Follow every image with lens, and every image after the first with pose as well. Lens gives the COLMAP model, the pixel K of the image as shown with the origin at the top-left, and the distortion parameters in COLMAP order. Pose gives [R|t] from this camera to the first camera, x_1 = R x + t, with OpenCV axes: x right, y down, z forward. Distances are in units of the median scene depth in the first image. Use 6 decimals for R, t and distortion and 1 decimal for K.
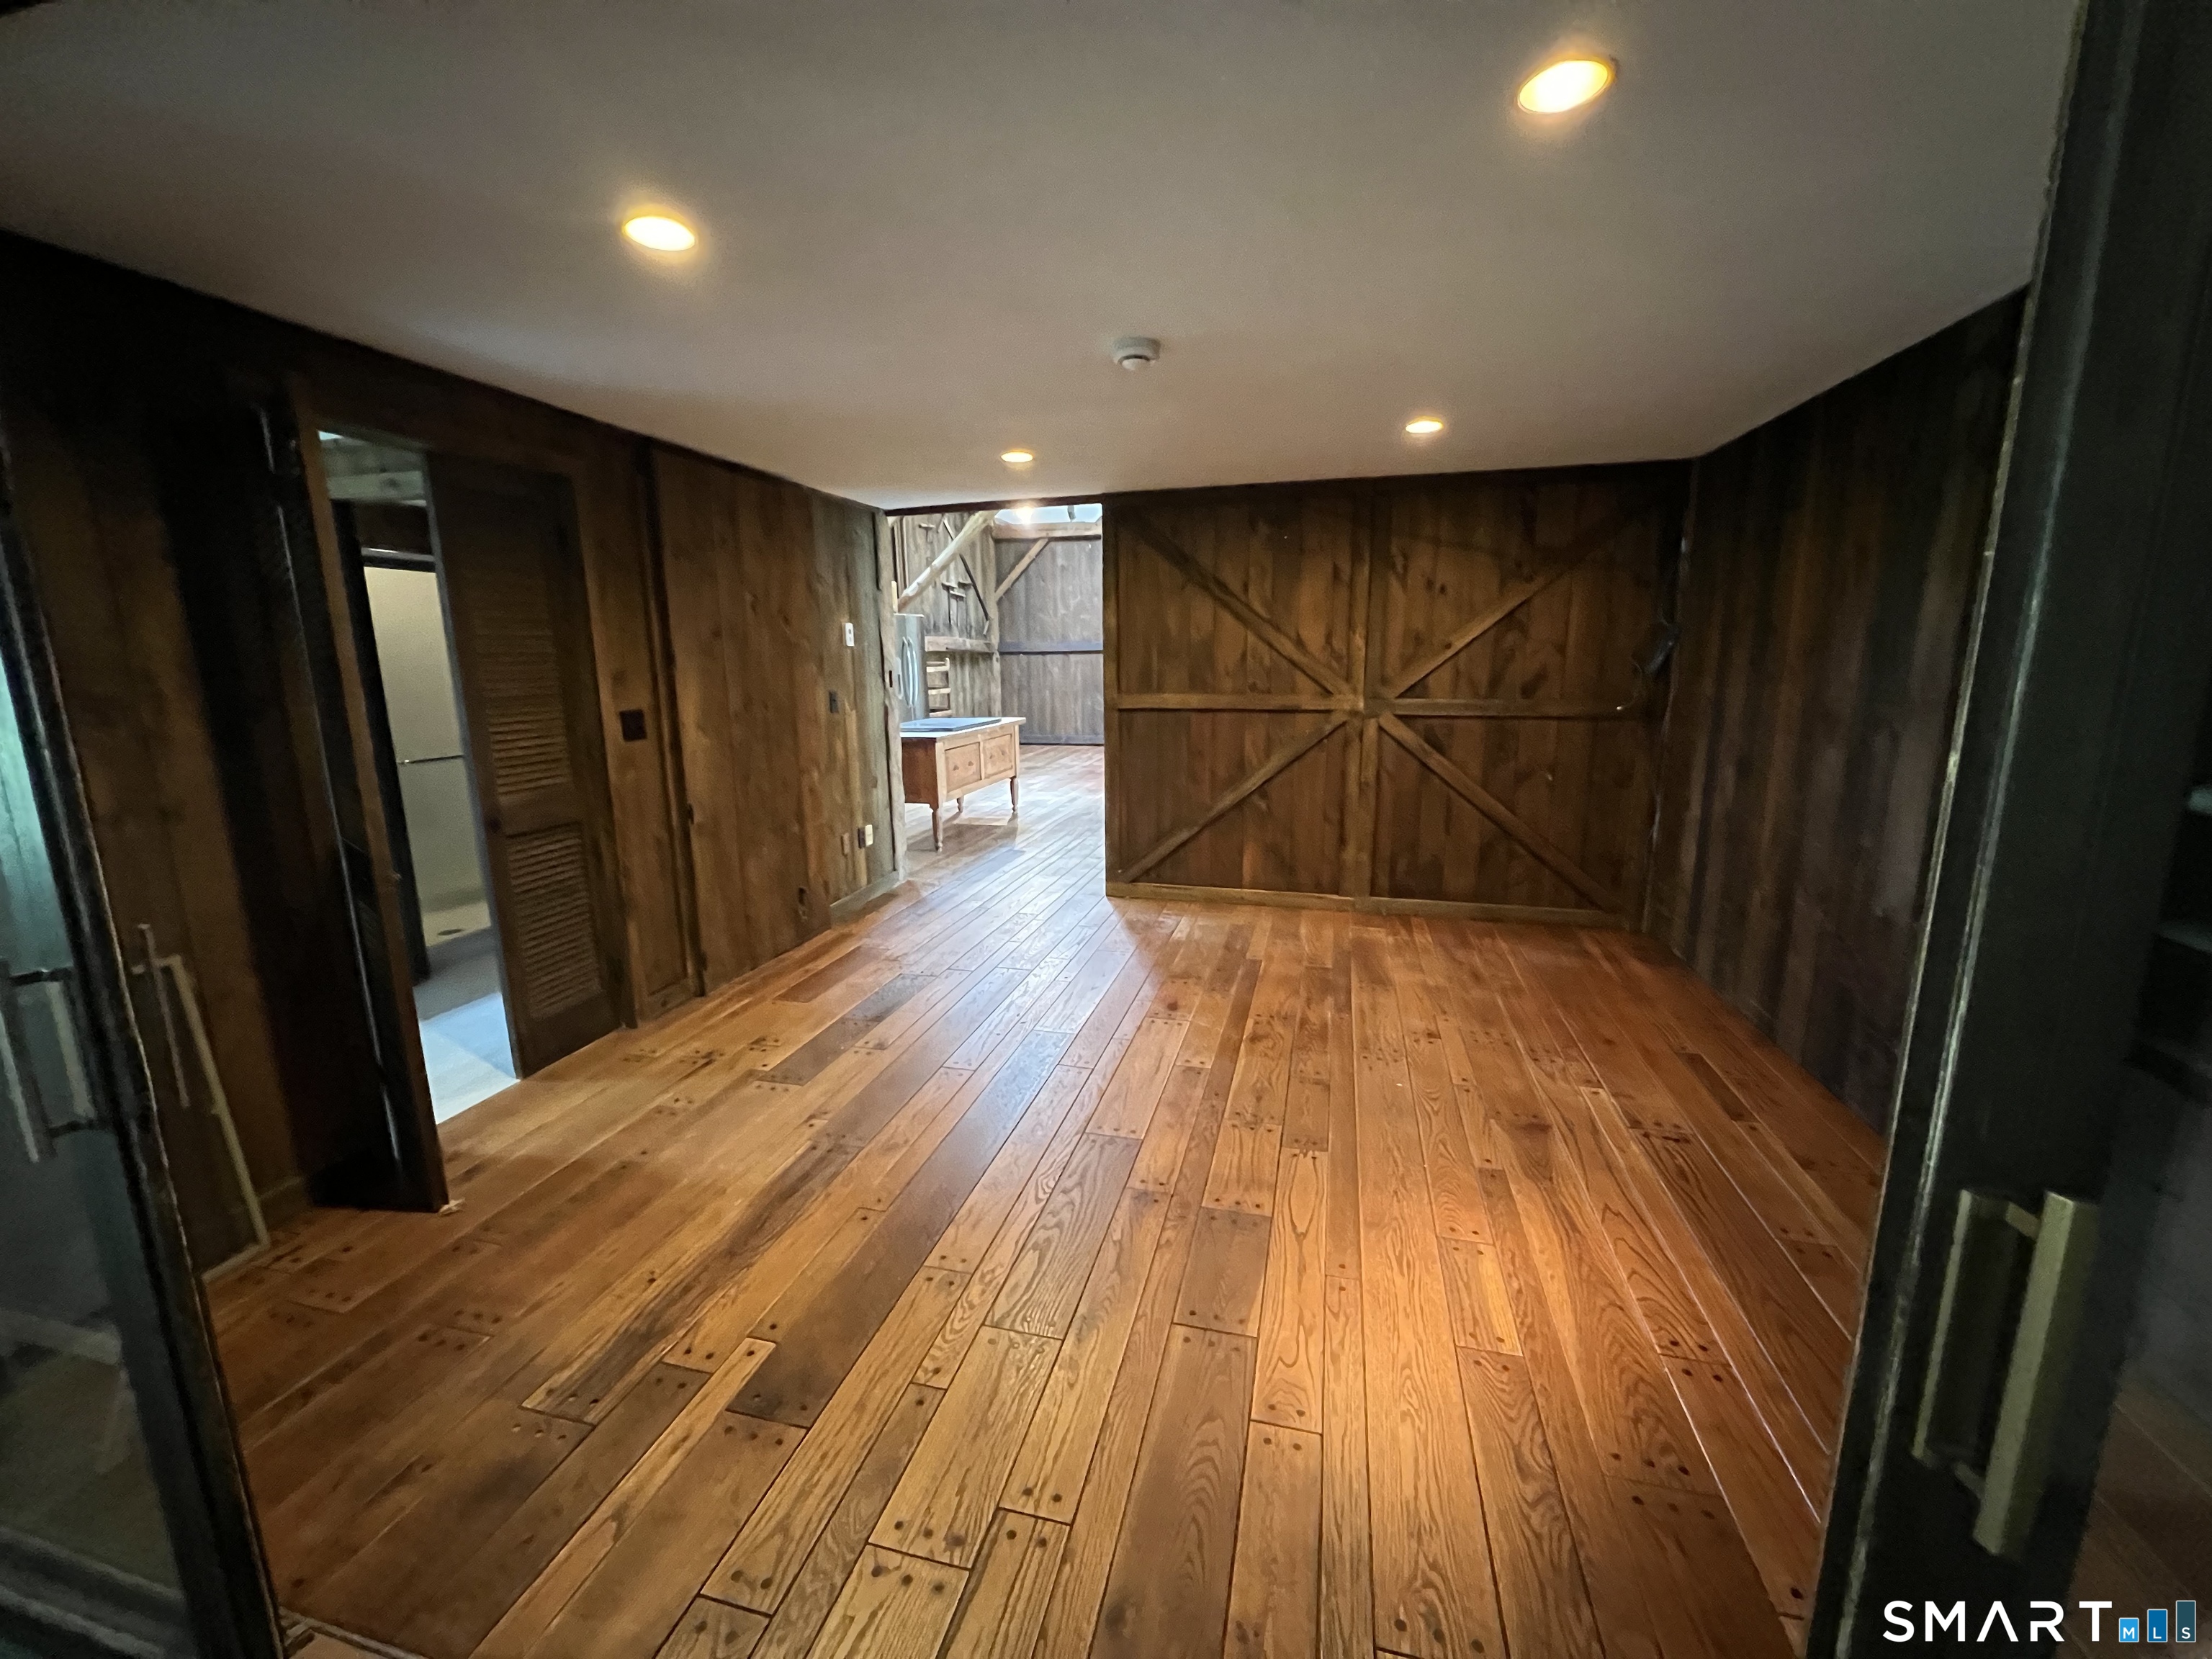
lens RADIAL K [[892.8, 0, 1099.3], [0, 892.8, 836.5], [0, 0, 1]] dist [-0.000291, -0.000021]
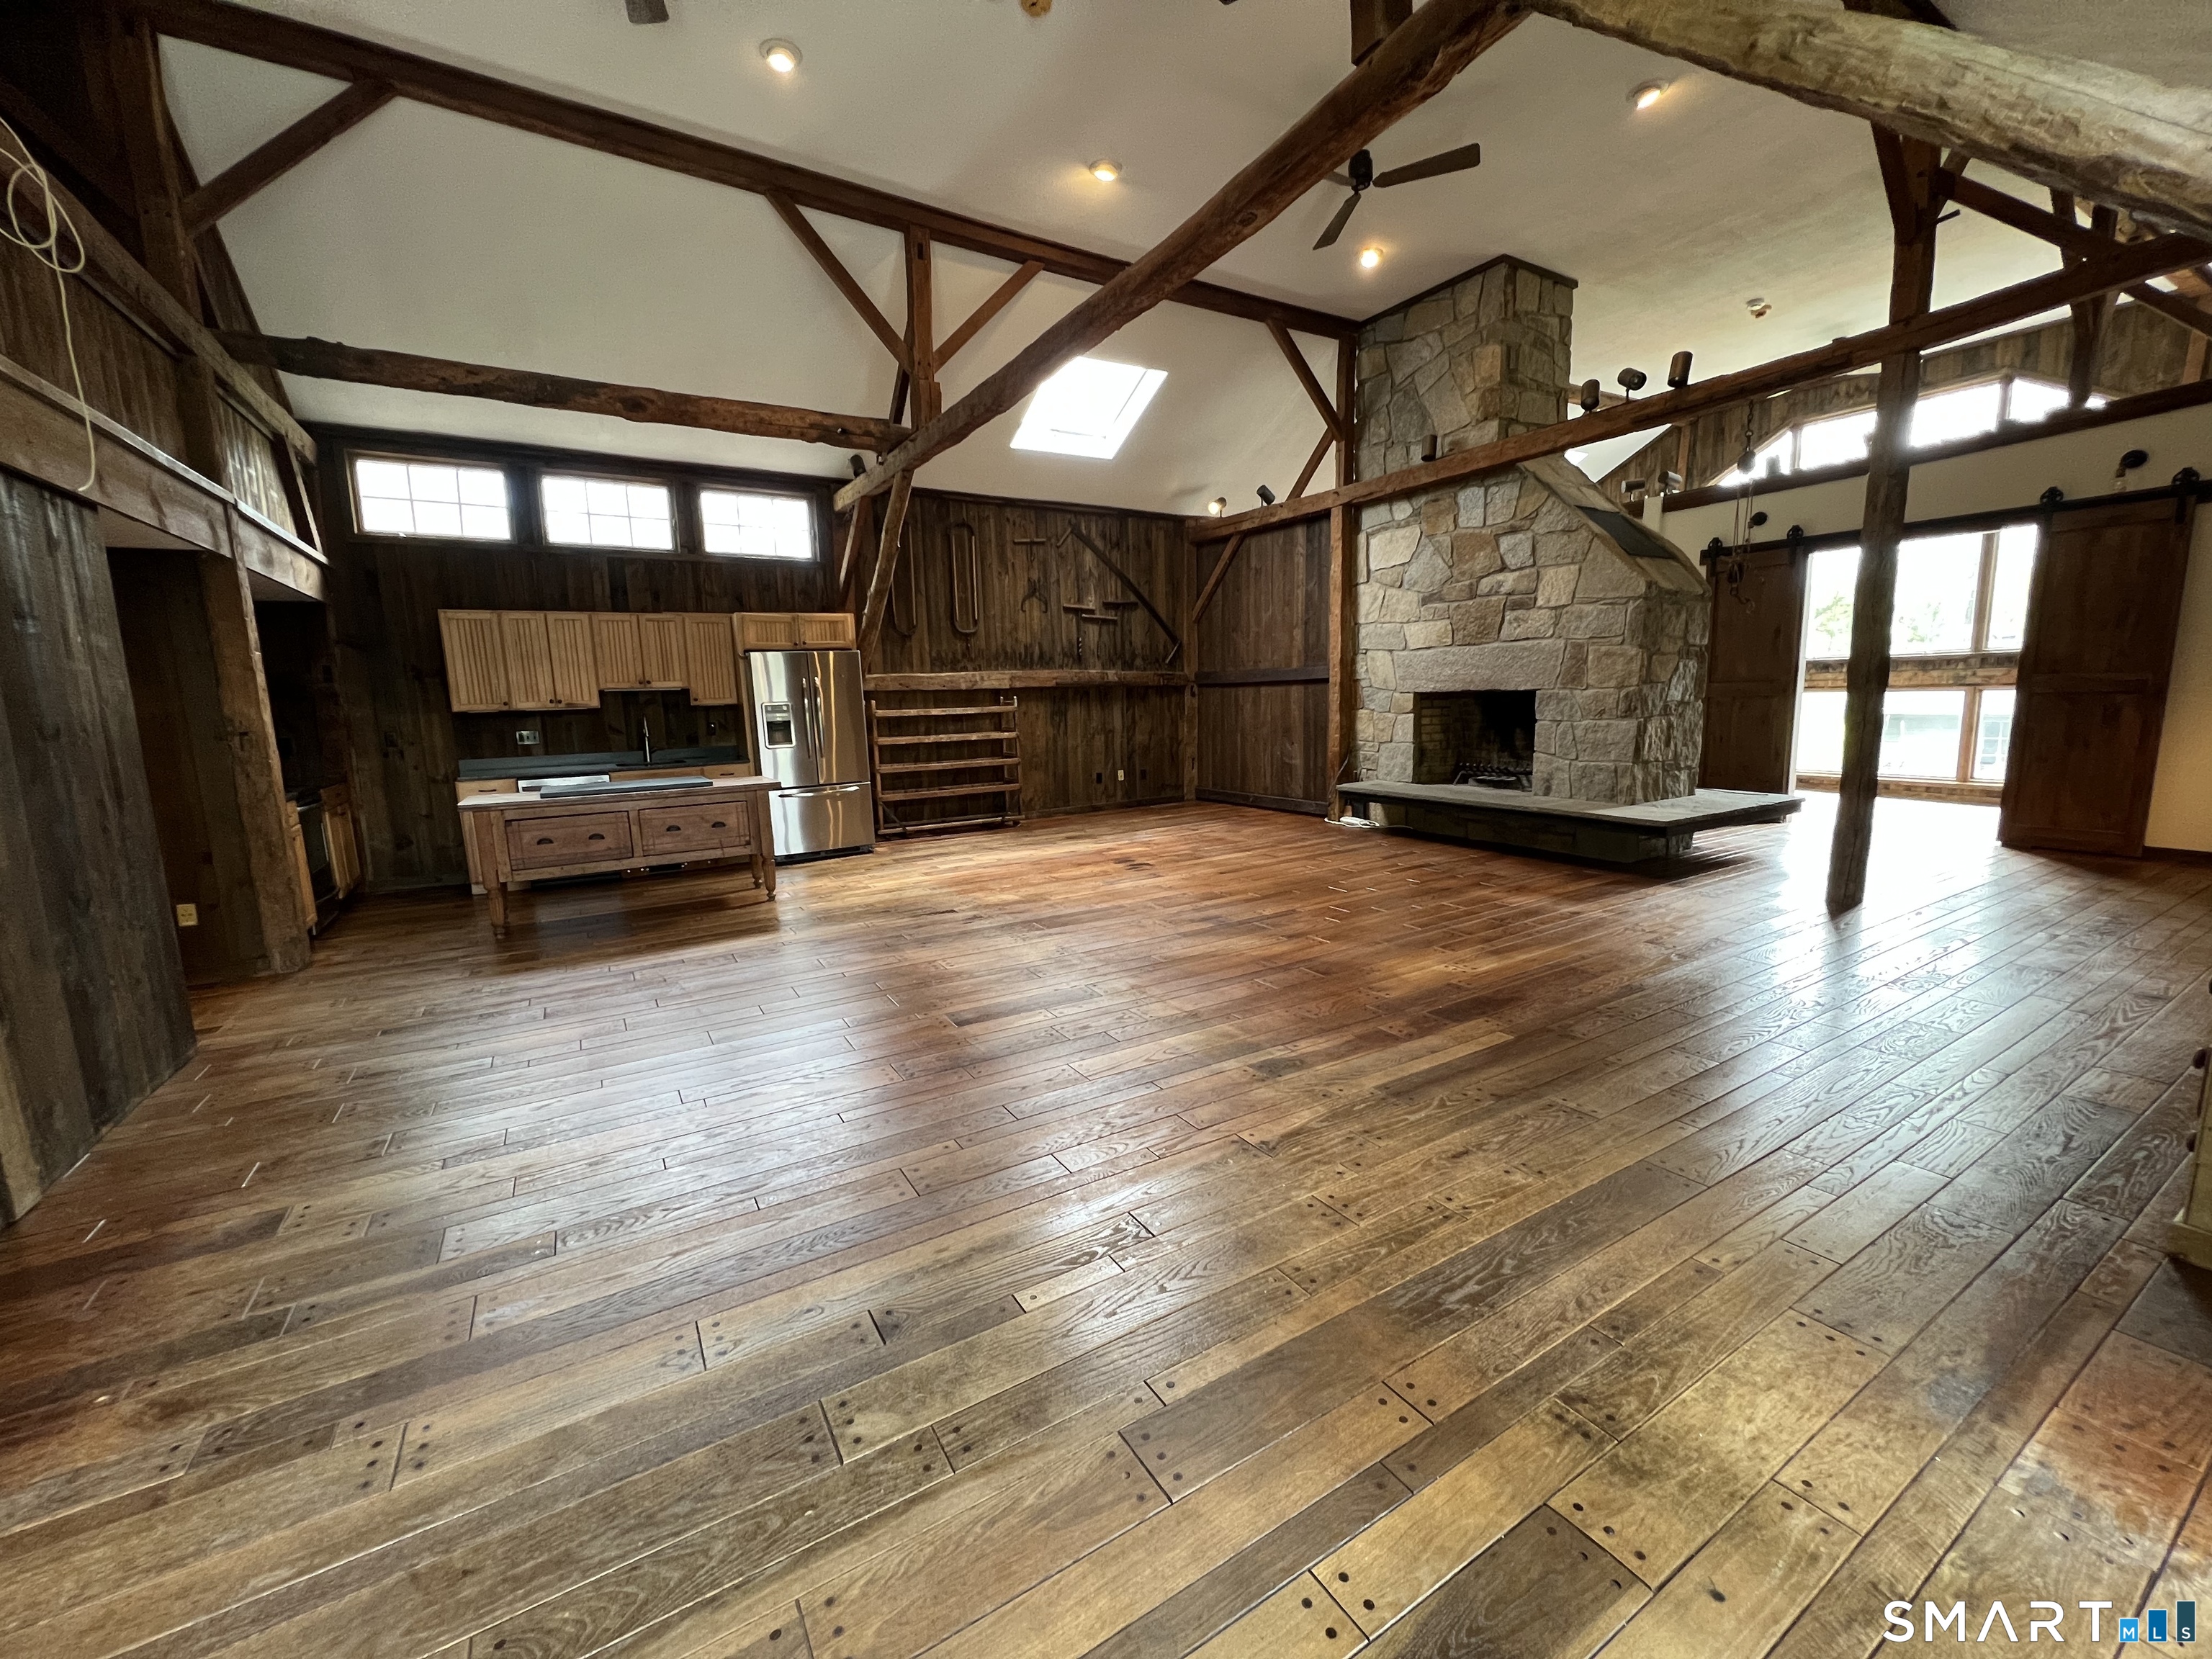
lens RADIAL K [[892.8, 0, 1099.3], [0, 892.8, 836.5], [0, 0, 1]] dist [-0.000291, -0.000021]
pose [[0.706942, 0.102484, -0.699808, 0.420182], [-0.119649, 0.992514, 0.024480, -0.085886], [0.697078, 0.066425, 0.713912, 0.403012]]
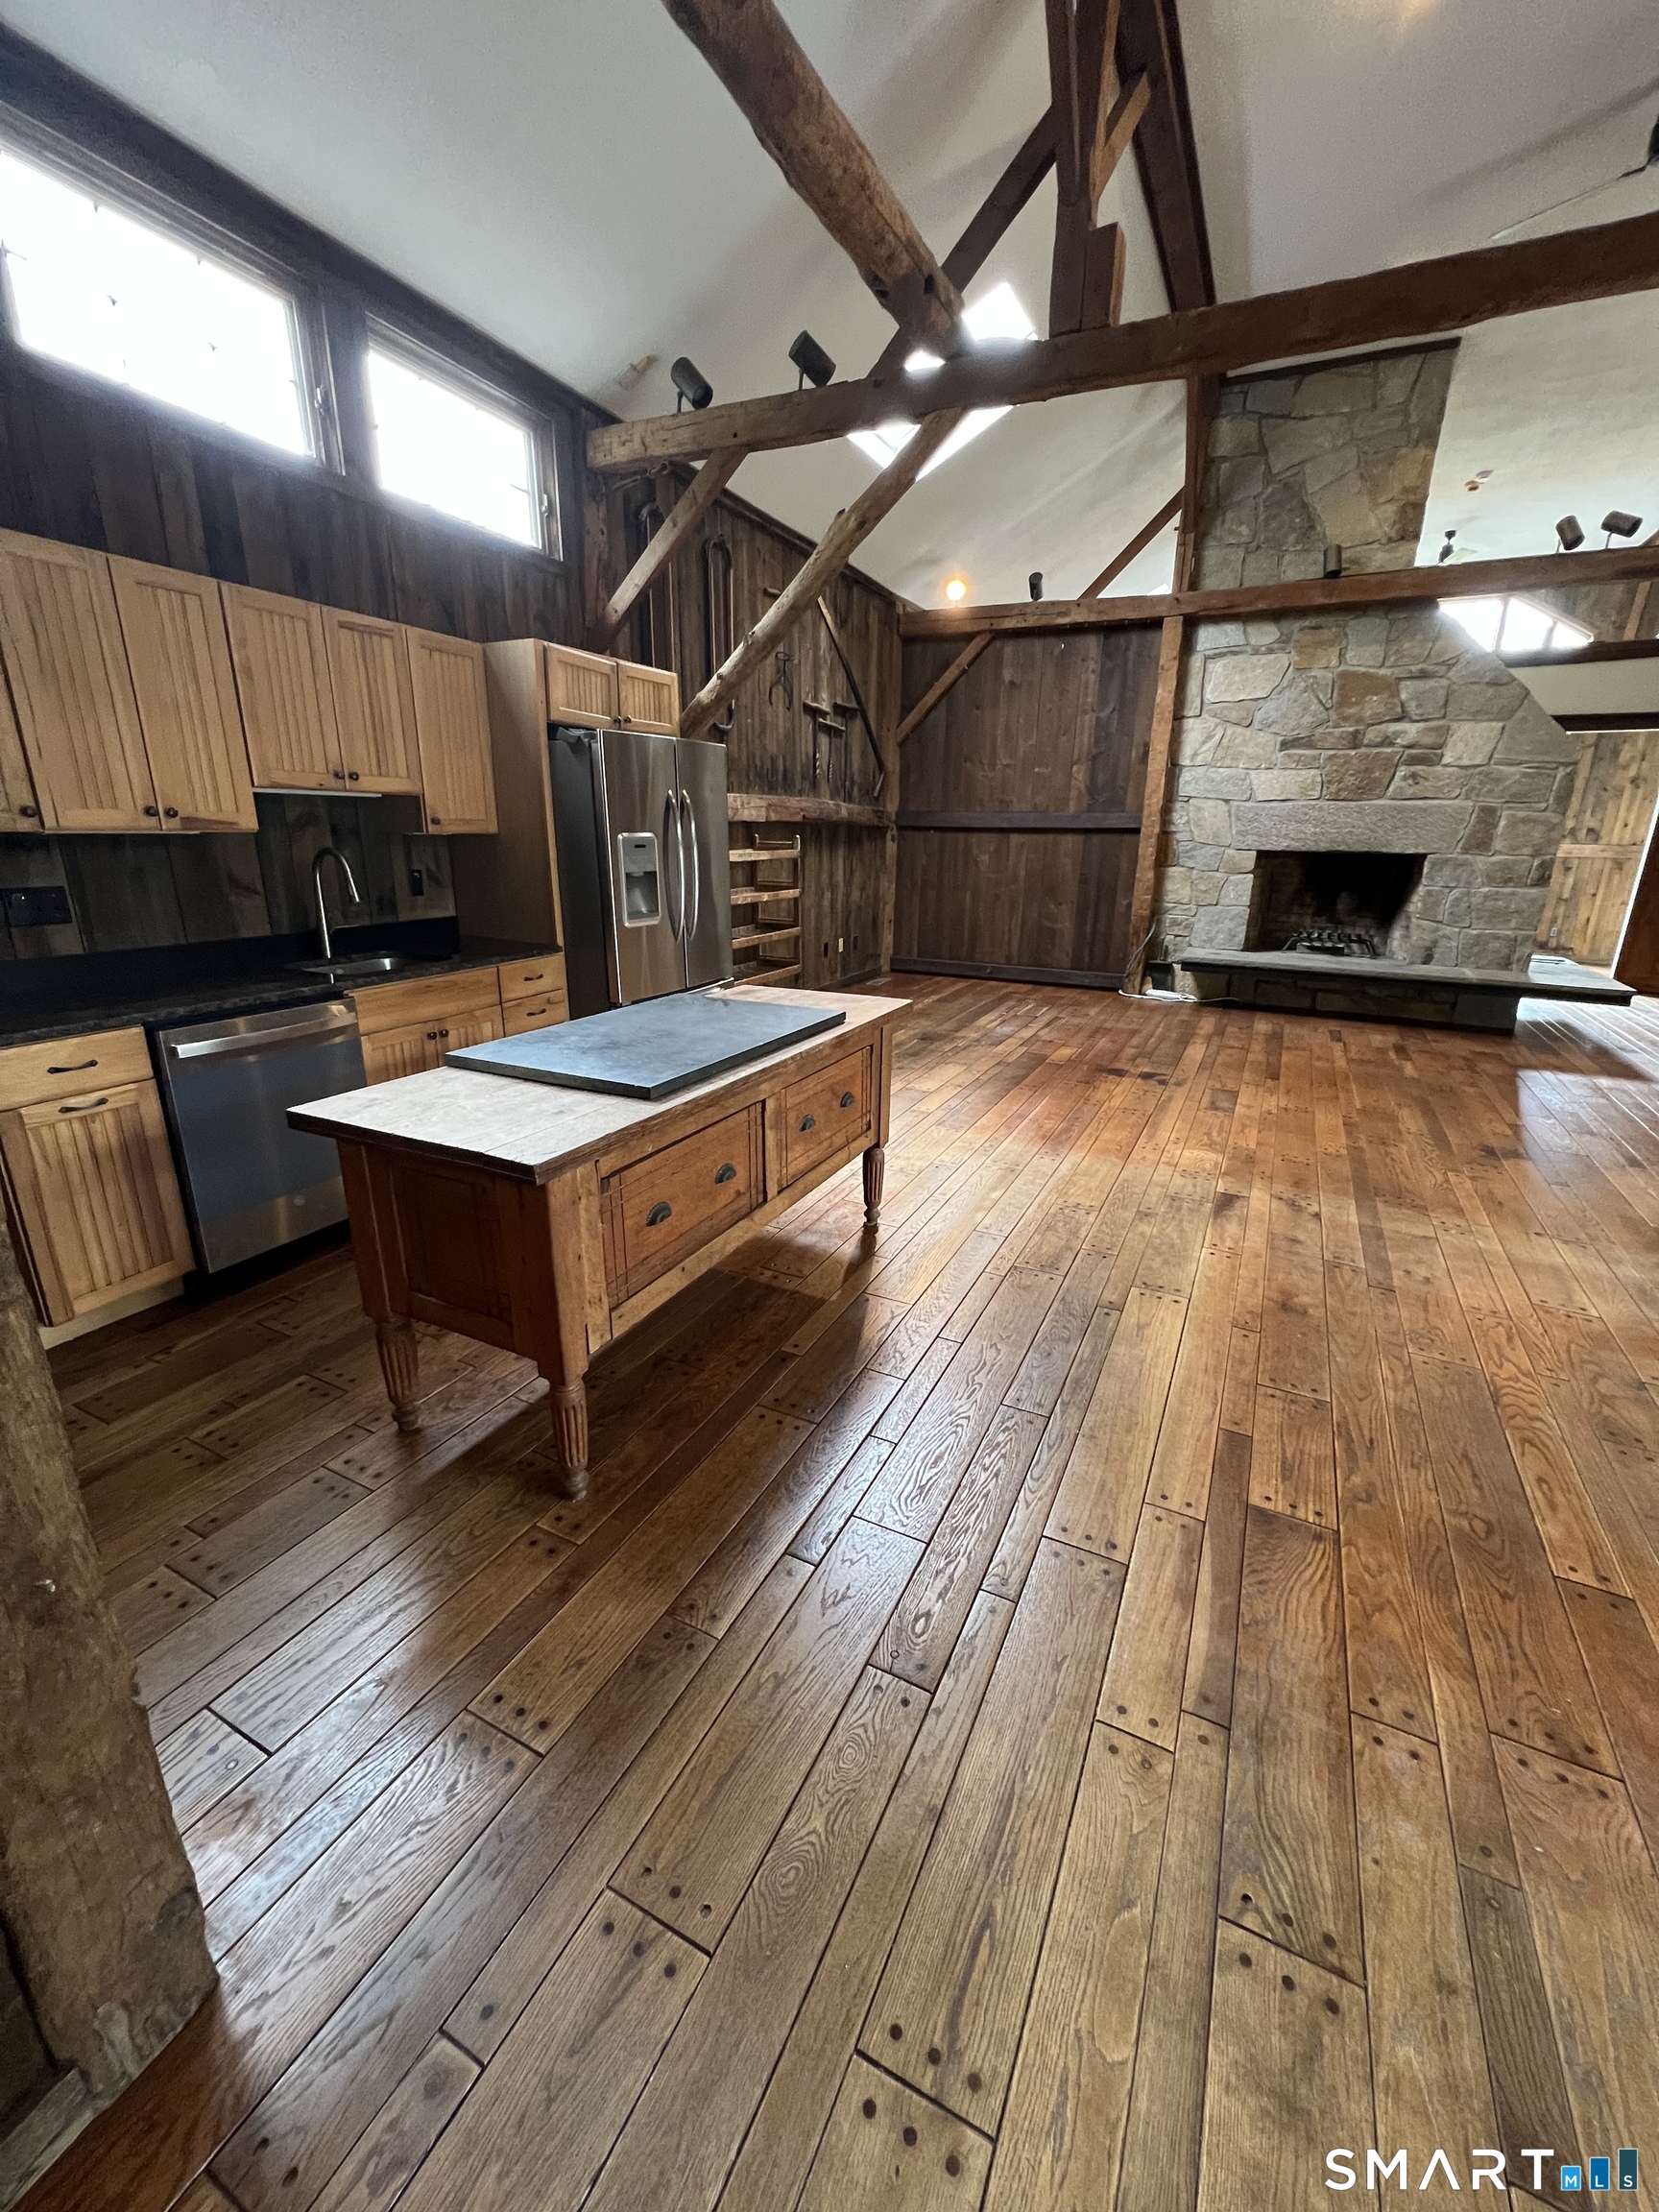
lens RADIAL K [[892.8, 0, 829.5], [0, 892.8, 1106.0], [0, 0, 1]] dist [-0.000291, -0.000021]
pose [[0.978694, 0.085146, -0.186840, -0.025409], [-0.065738, 0.992004, 0.107729, -0.078888], [0.194519, -0.093152, 0.976466, 0.374165]]
